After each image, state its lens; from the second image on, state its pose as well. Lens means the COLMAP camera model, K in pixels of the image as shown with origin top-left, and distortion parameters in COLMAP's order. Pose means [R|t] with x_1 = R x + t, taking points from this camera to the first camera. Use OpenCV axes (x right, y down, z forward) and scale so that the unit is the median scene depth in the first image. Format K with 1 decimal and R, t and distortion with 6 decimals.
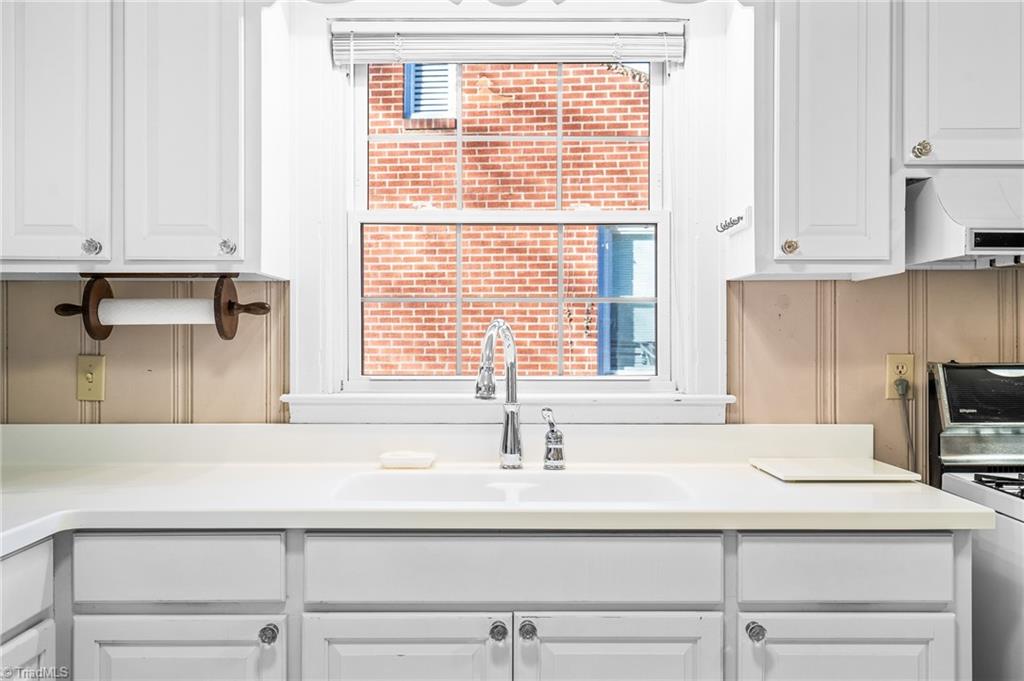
lens RADIAL K [[1005.2, 0, 514.7], [0, 1005.2, 345.4], [0, 0, 1]] dist [0.003872, 0.000000]
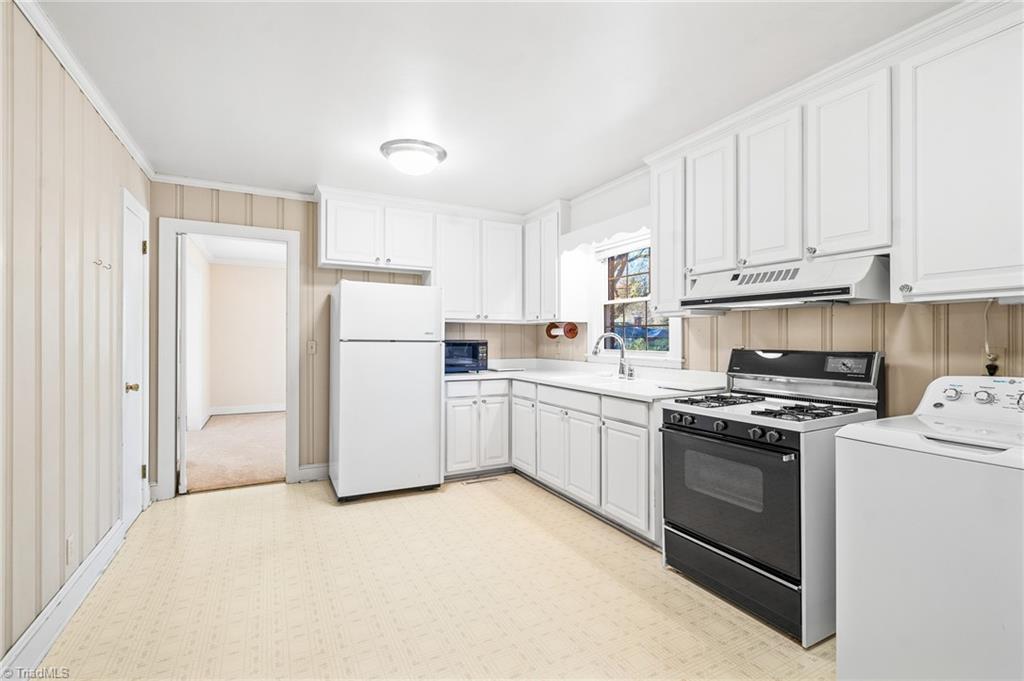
lens RADIAL K [[465.2, 0, 515.7], [0, 465.2, 336.4], [0, 0, 1]] dist [-0.008694, 0.002742]
pose [[0.466316, -0.001988, -0.884616, 1.232330], [-0.007234, 0.999955, -0.006061, -0.002060], [0.884589, 0.009225, 0.466281, -0.009102]]
